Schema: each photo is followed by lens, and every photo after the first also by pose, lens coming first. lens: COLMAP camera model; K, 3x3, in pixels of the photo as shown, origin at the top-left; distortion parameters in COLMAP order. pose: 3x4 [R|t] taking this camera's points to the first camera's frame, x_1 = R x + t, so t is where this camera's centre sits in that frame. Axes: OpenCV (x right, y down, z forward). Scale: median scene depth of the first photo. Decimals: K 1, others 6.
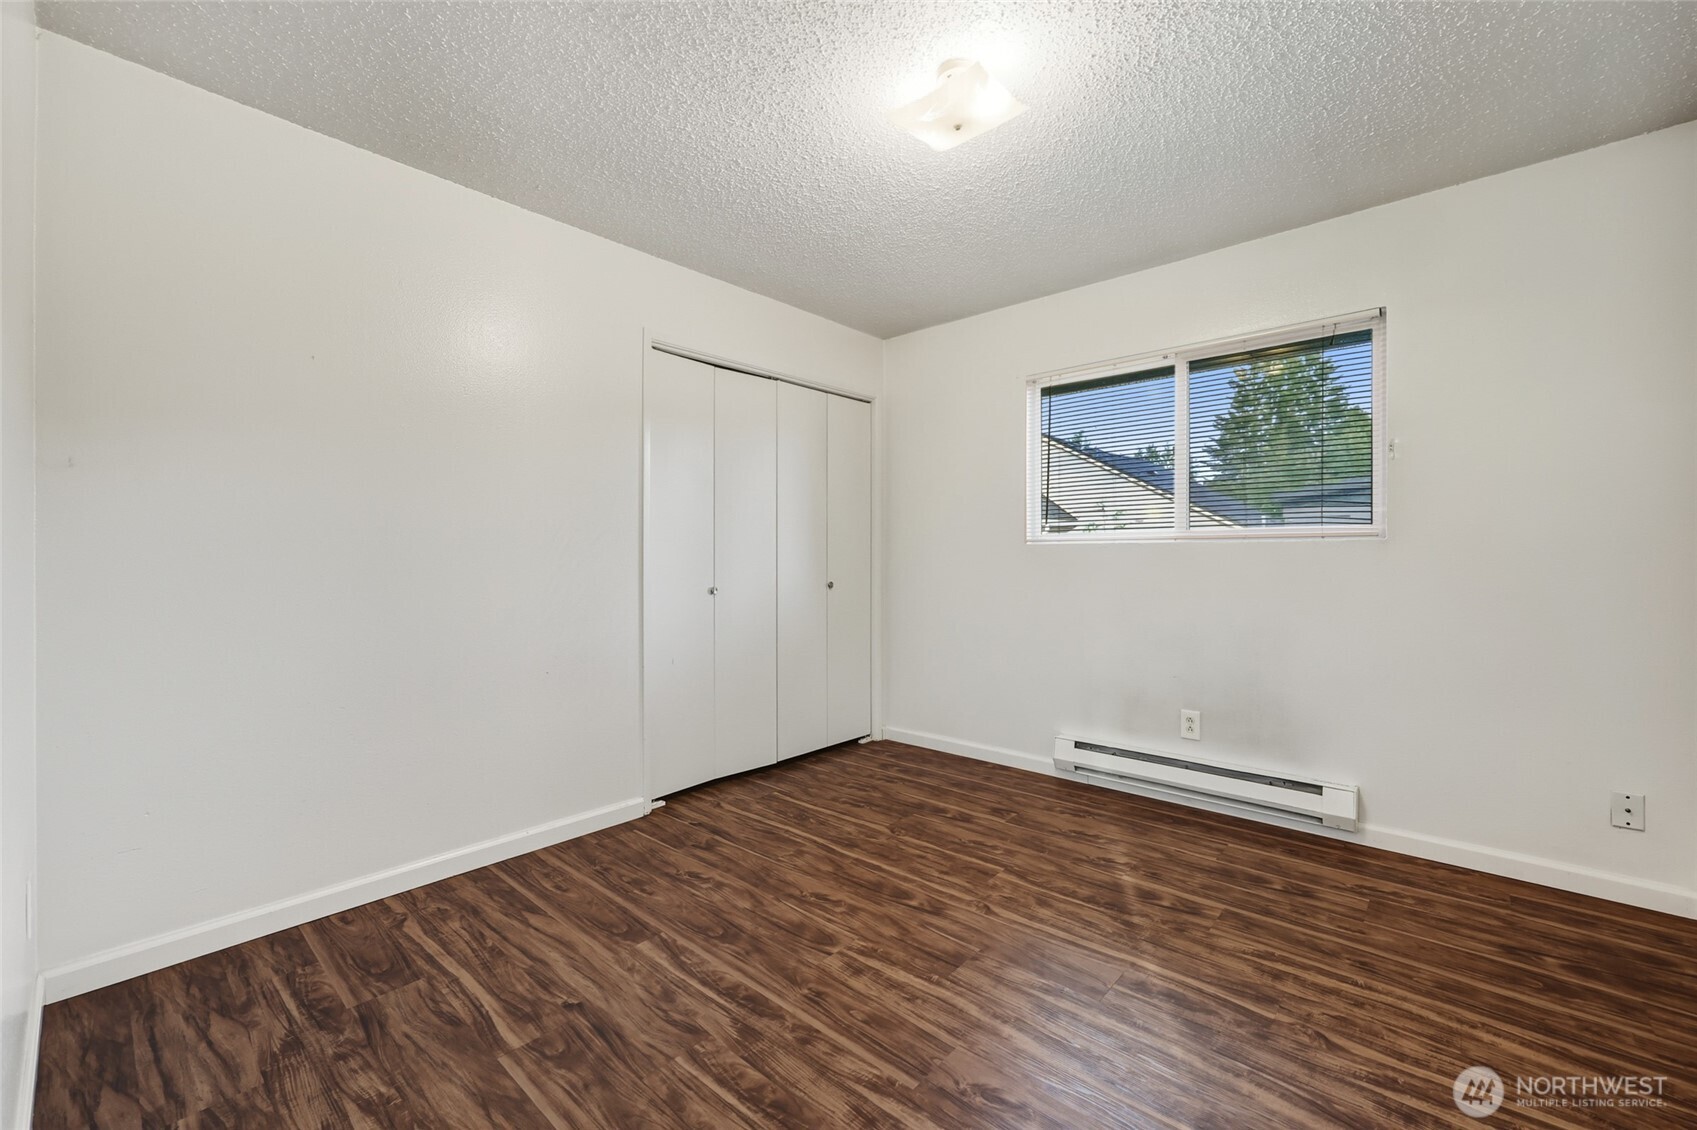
lens RADIAL K [[685.4, 0, 851.6], [0, 685.4, 557.2], [0, 0, 1]] dist [-0.002367, -0.000789]
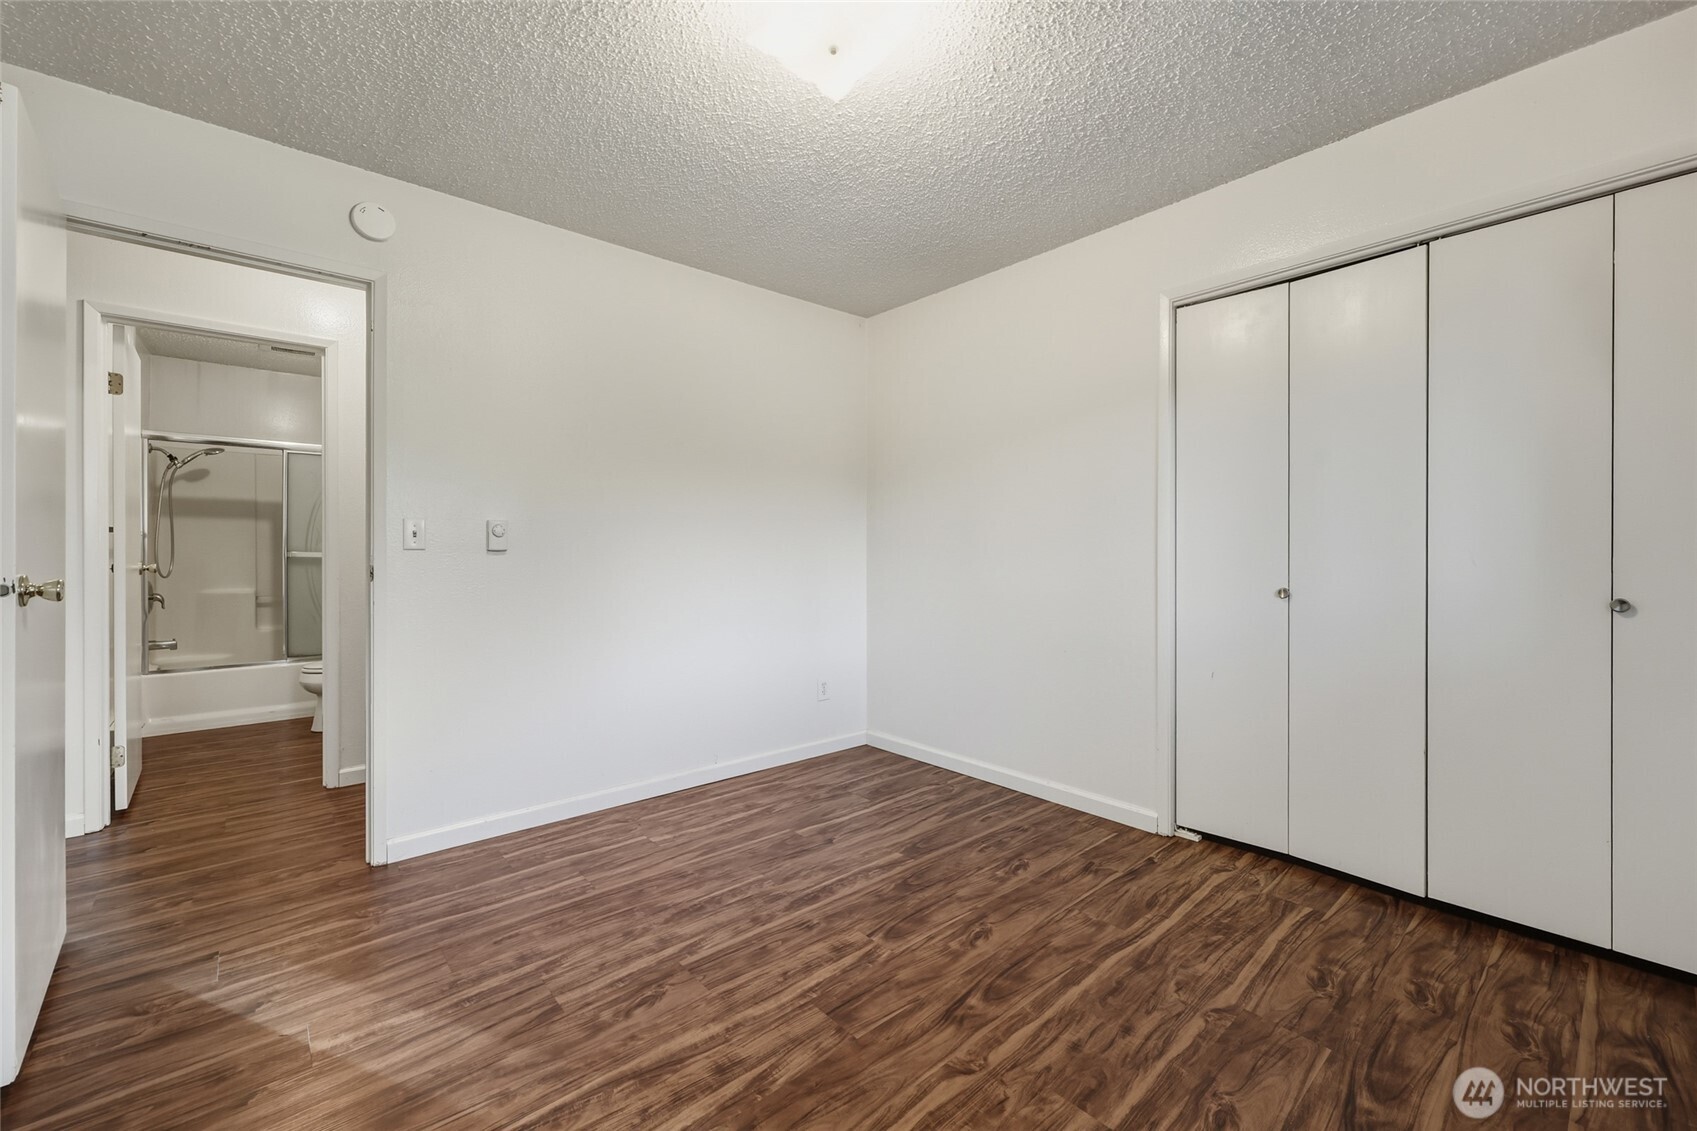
lens RADIAL K [[685.4, 0, 850.4], [0, 685.4, 553.2], [0, 0, 1]] dist [-0.002367, -0.000789]
pose [[-0.119189, 0.006160, -0.992852, 0.881238], [0.003688, 0.999977, 0.005761, 0.003616], [0.992865, -0.002975, -0.119209, 0.984129]]
